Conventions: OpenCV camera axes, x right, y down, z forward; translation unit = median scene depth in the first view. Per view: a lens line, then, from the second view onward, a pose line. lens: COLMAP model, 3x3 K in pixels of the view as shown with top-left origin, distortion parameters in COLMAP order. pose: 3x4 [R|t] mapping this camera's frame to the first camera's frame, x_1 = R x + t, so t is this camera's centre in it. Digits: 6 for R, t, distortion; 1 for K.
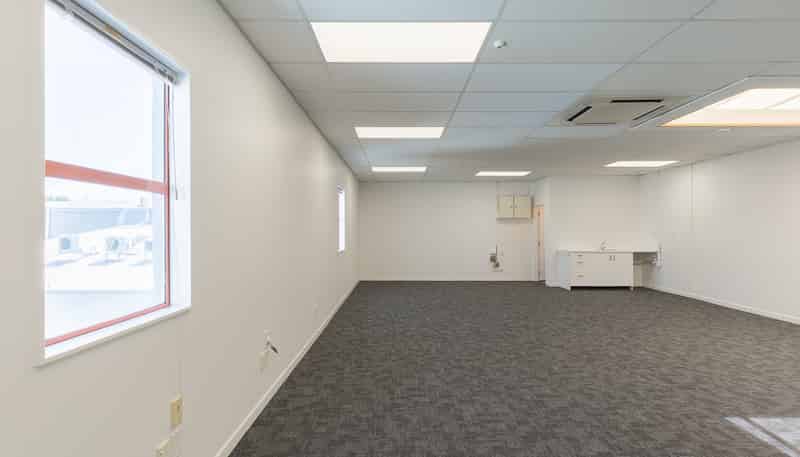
lens RADIAL K [[371.7, 0, 403.6], [0, 371.7, 226.7], [0, 0, 1]] dist [0.024854, 0.000142]
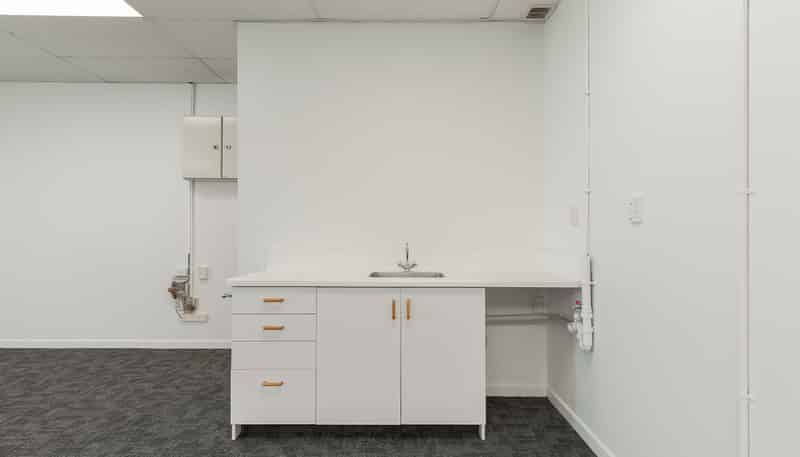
lens RADIAL K [[371.7, 0, 403.6], [0, 371.7, 226.7], [0, 0, 1]] dist [0.024854, 0.000142]
pose [[0.999890, 0.001068, -0.014782, 0.558557], [-0.001064, 0.999999, 0.000298, 0.028105], [0.014782, -0.000282, 0.999891, 0.749297]]
